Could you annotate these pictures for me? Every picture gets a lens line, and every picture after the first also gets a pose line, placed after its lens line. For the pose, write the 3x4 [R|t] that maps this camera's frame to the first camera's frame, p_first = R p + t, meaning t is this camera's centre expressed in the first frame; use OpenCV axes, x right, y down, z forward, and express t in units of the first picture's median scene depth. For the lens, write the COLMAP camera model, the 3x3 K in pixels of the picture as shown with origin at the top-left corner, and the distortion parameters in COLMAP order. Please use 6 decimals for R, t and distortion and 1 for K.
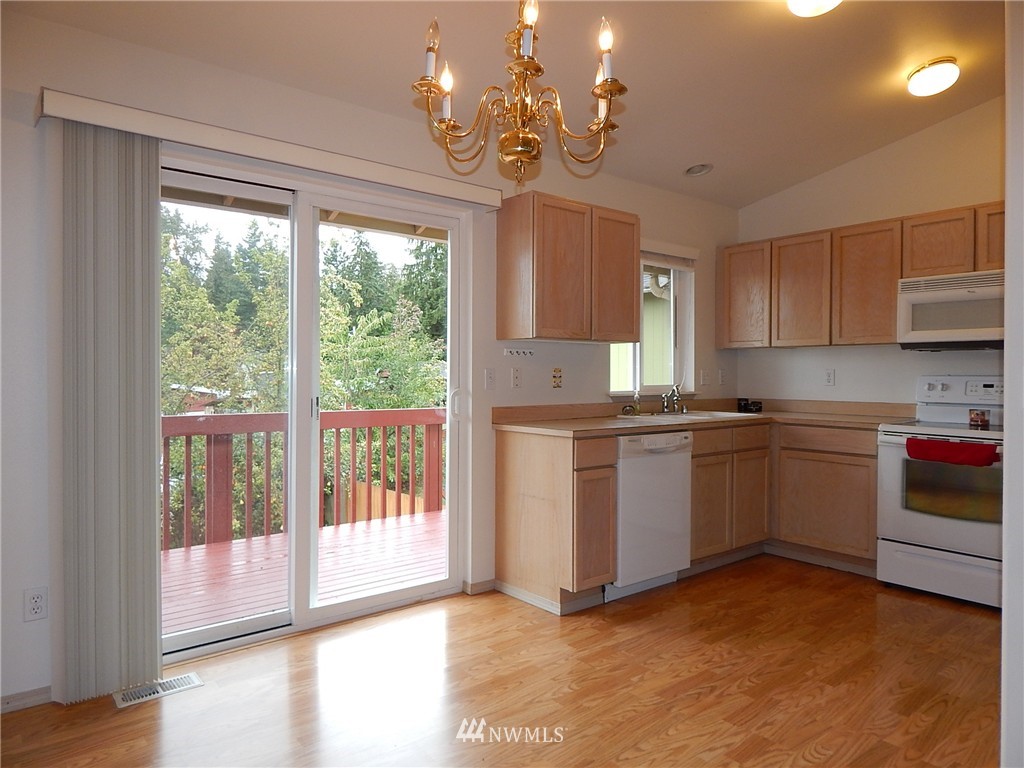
lens RADIAL K [[673.6, 0, 515.2], [0, 673.6, 376.7], [0, 0, 1]] dist [0.002919, -0.001456]
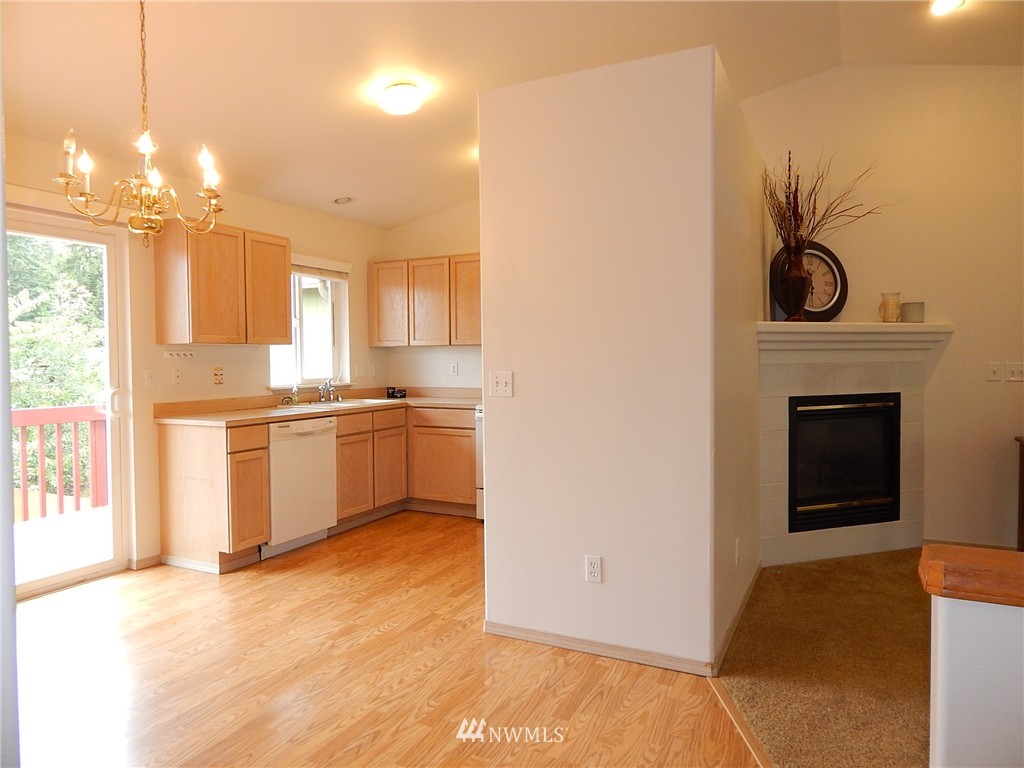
lens RADIAL K [[673.6, 0, 515.2], [0, 673.6, 376.7], [0, 0, 1]] dist [0.002919, -0.001456]
pose [[0.913201, -0.022214, 0.406903, 0.061976], [0.012386, 0.999565, 0.026771, -0.023203], [-0.407320, -0.019407, 0.913079, -0.287441]]
